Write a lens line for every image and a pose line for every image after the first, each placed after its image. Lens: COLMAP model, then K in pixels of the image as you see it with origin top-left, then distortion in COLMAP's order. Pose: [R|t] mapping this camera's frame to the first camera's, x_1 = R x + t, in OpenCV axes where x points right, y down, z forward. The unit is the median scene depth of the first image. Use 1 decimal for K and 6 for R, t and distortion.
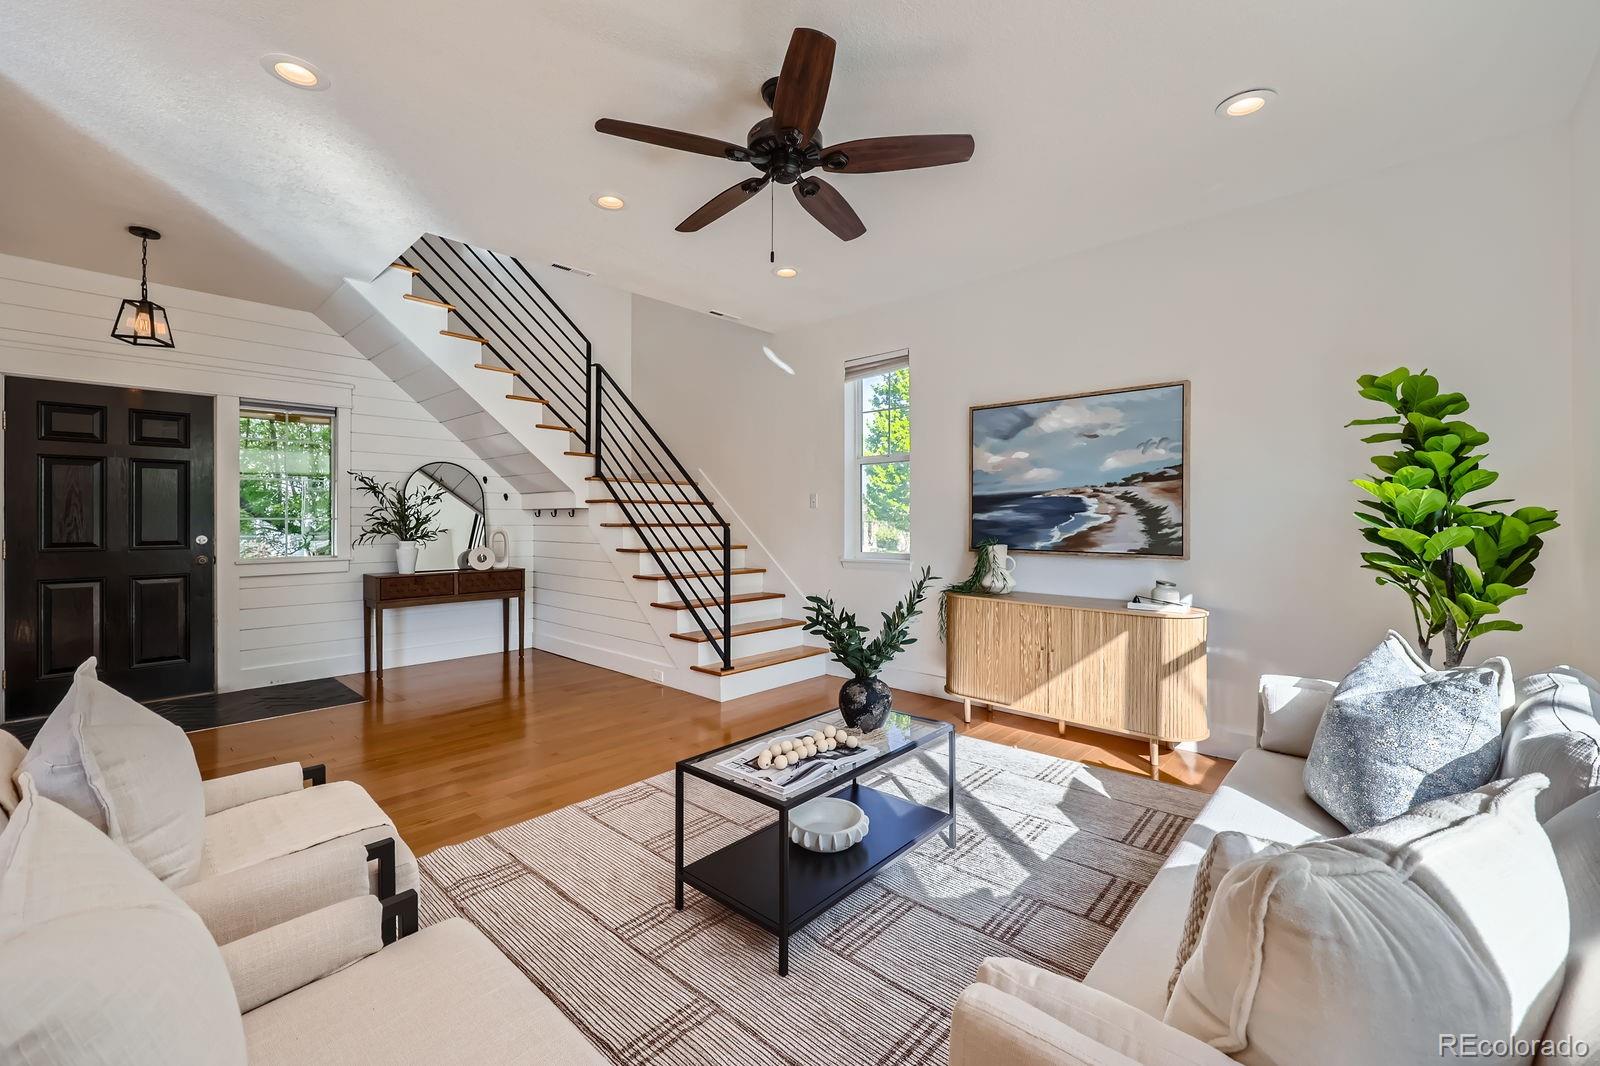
lens RADIAL K [[649.7, 0, 799.1], [0, 649.7, 526.2], [0, 0, 1]] dist [-0.000024, 0.000090]
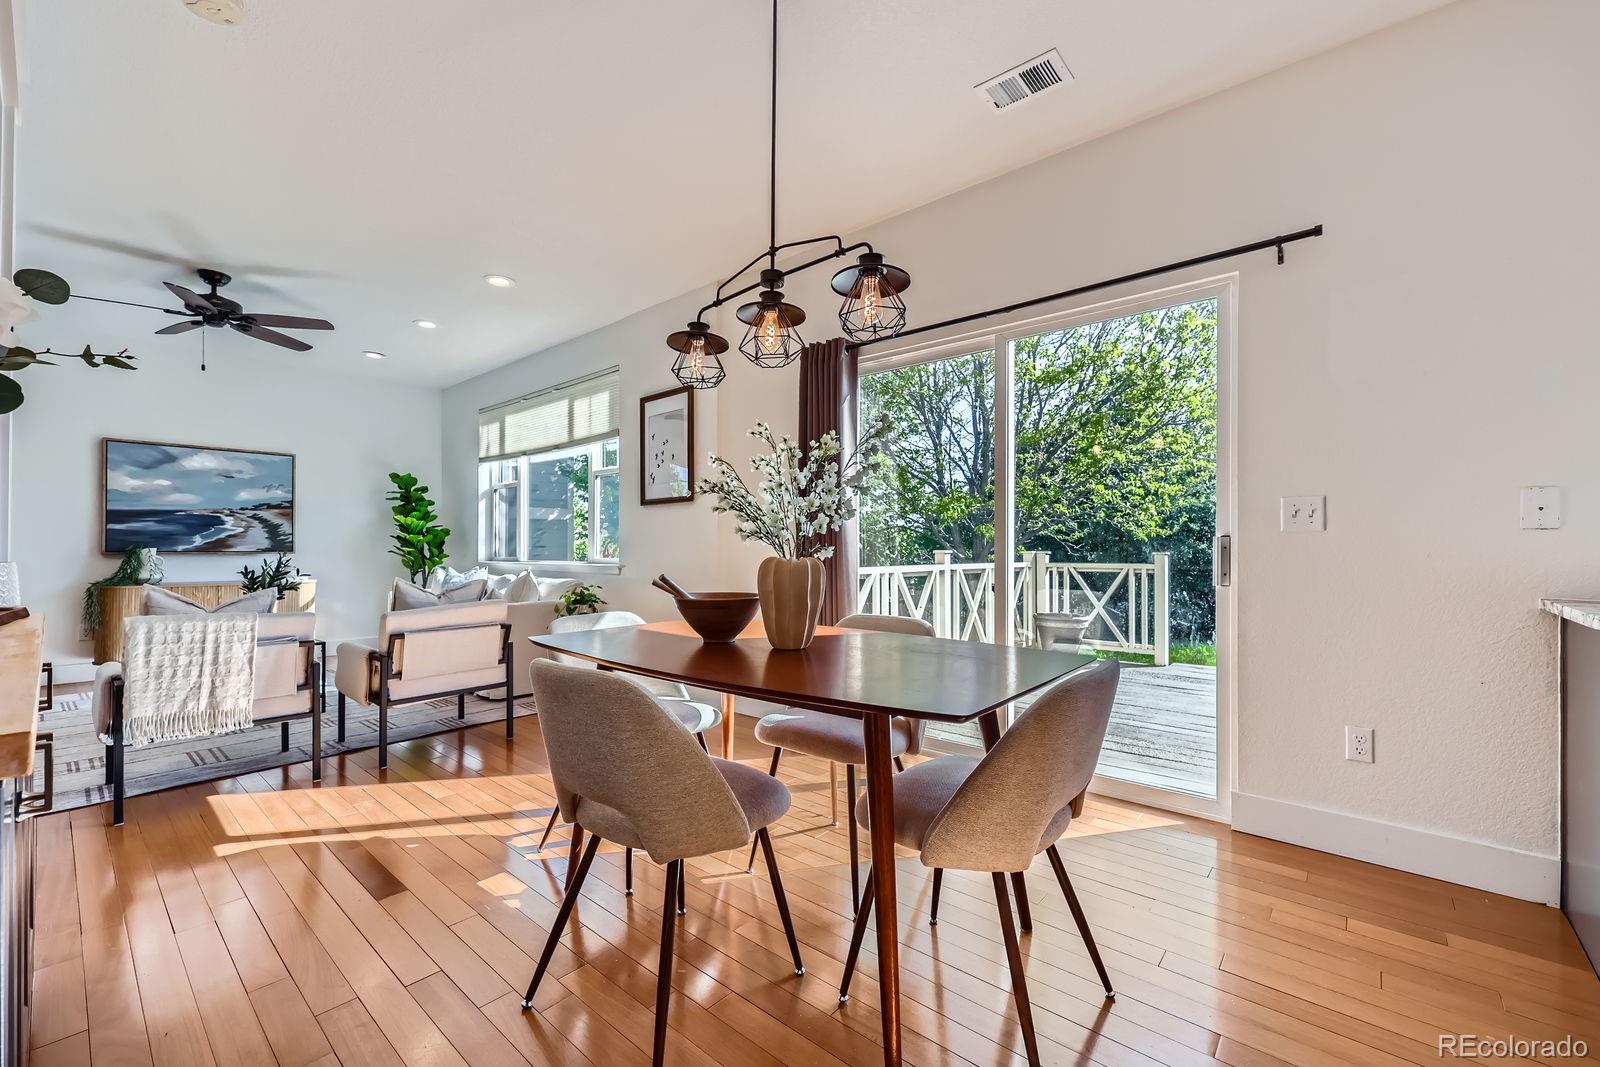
lens RADIAL K [[653.1, 0, 795.0], [0, 653.1, 542.8], [0, 0, 1]] dist [0.000076, -0.000111]
pose [[-0.025147, 0.005429, 0.999669, -1.174022], [0.011414, 0.999922, -0.005143, 0.044140], [-0.999619, 0.011281, -0.025207, -0.323332]]
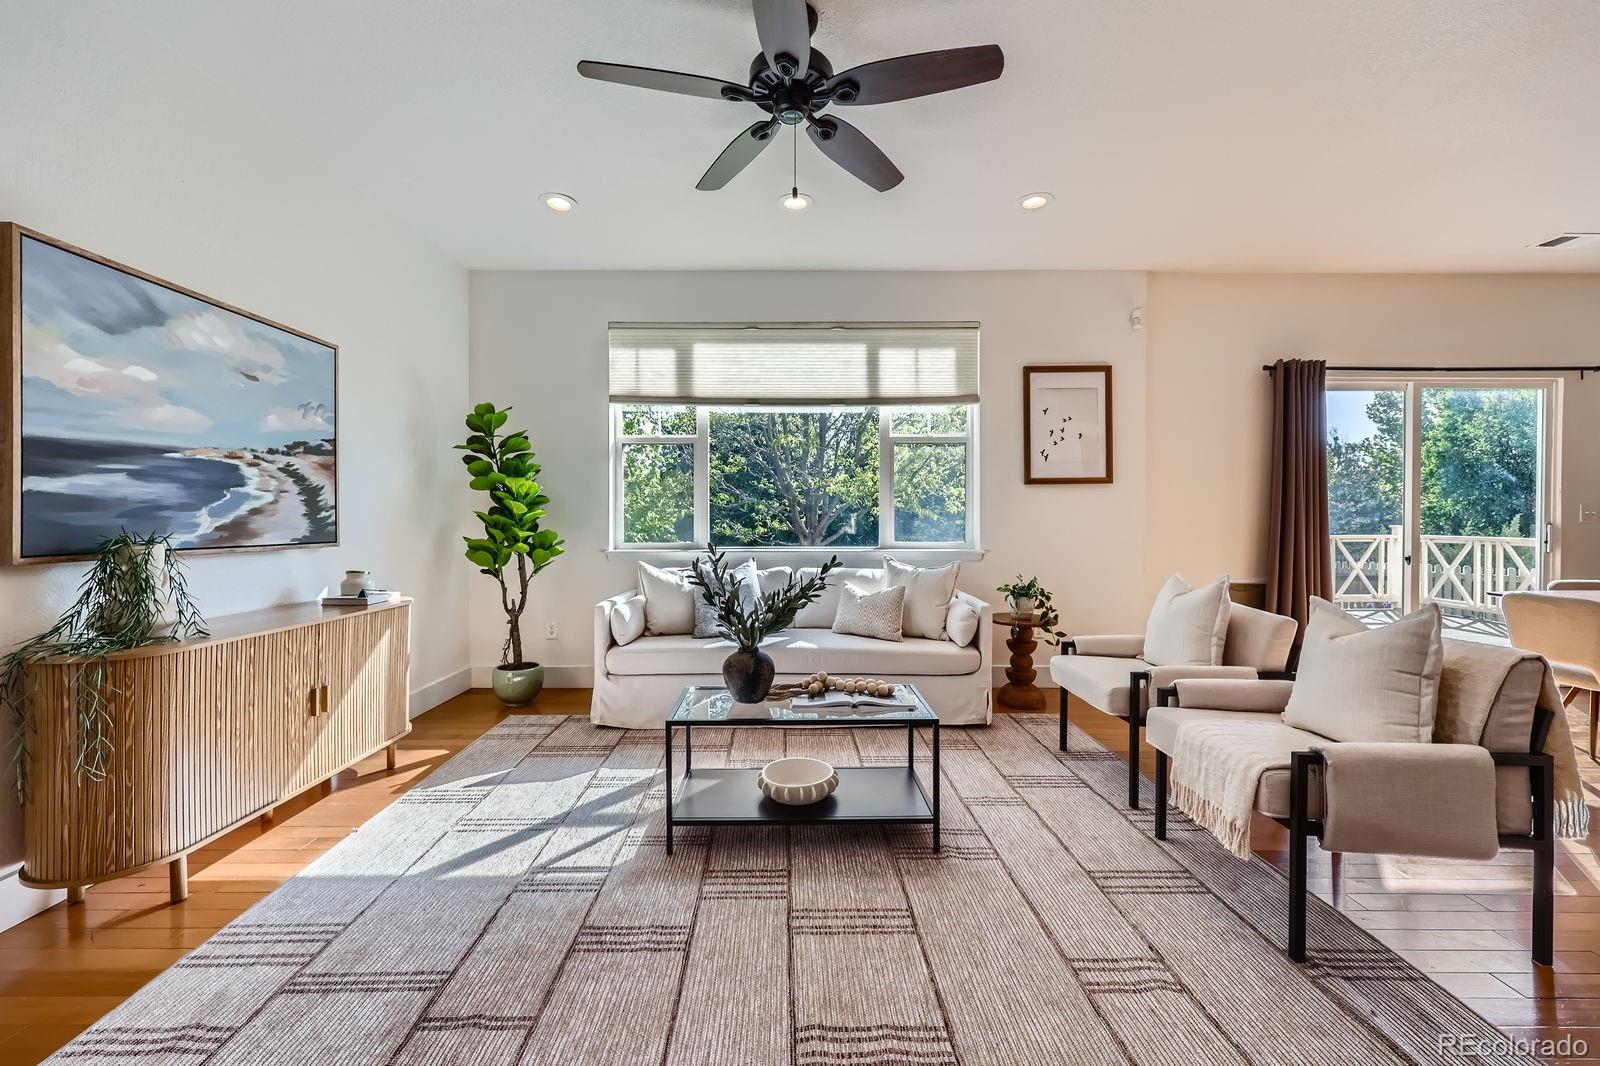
lens RADIAL K [[649.7, 0, 799.1], [0, 649.7, 526.2], [0, 0, 1]] dist [-0.000024, 0.000090]
pose [[-0.681555, -0.007866, 0.731725, -0.460260], [0.009393, 0.999766, 0.019496, 0.011575], [-0.731707, 0.020160, -0.681321, 1.070166]]
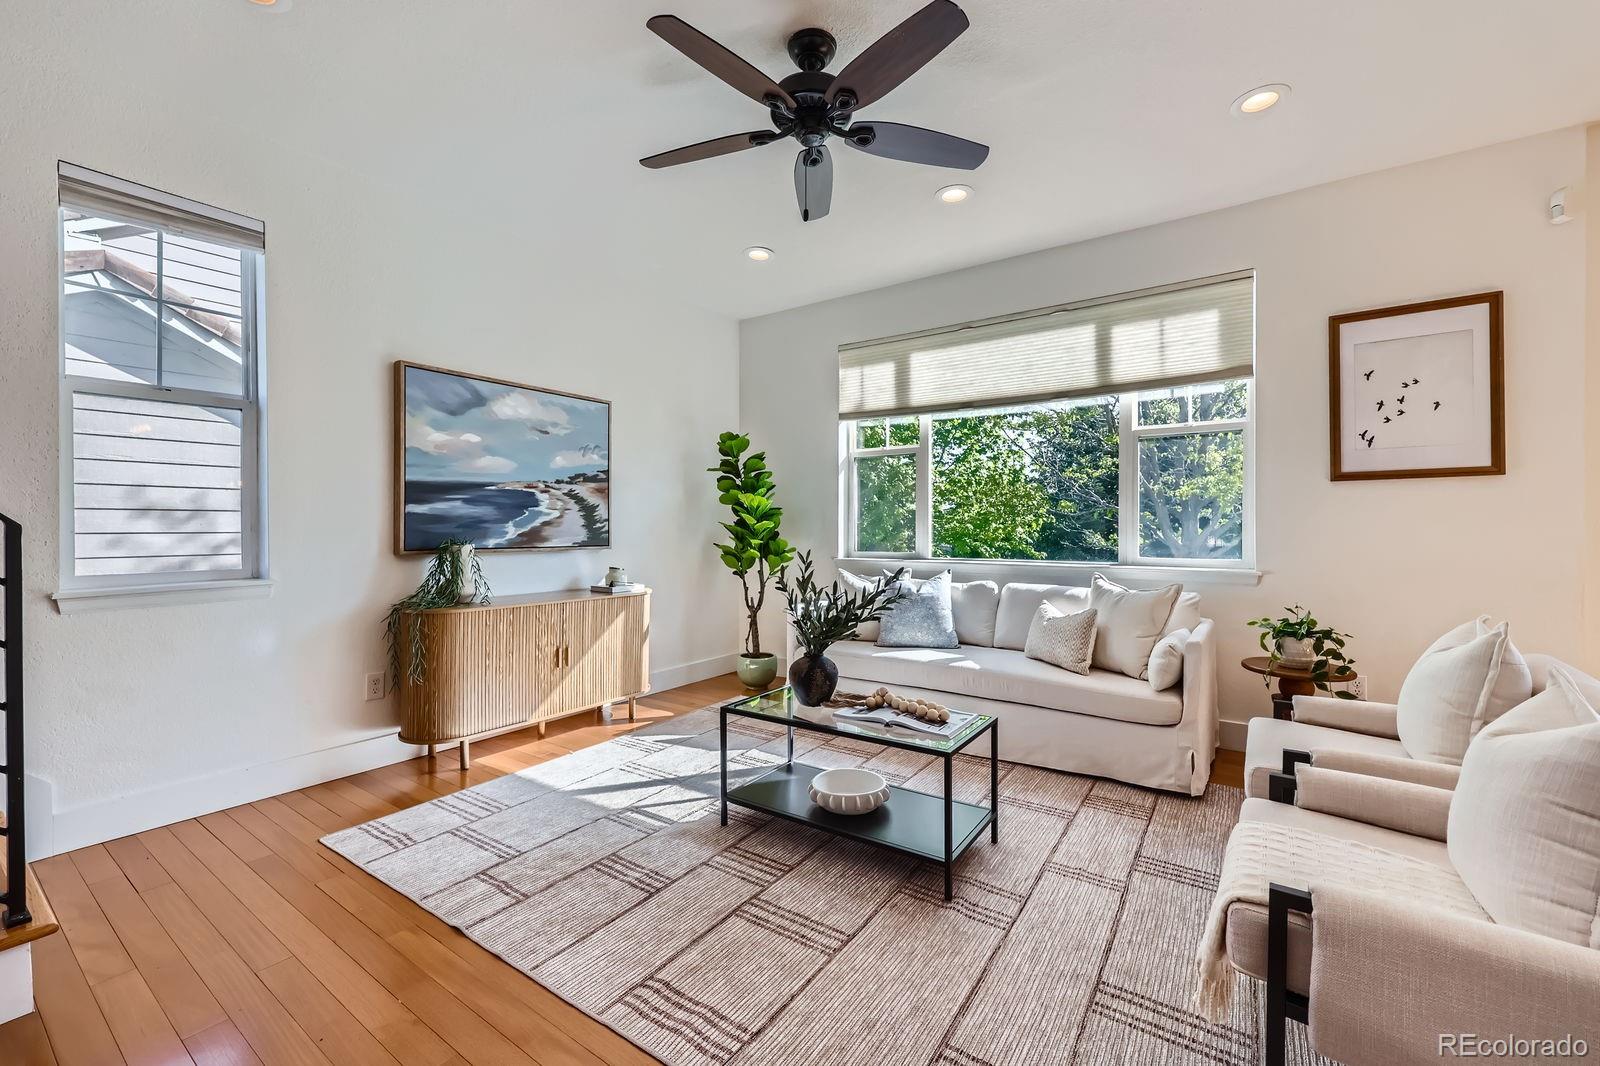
lens RADIAL K [[667.9, 0, 800.0], [0, 667.9, 533.0], [0, 0, 1]] dist [-0.000906, -0.000059]
pose [[-0.131468, -0.007546, 0.991292, -0.645249], [0.011305, 0.999895, 0.009111, 0.013717], [-0.991256, 0.012404, -0.131369, 0.759528]]
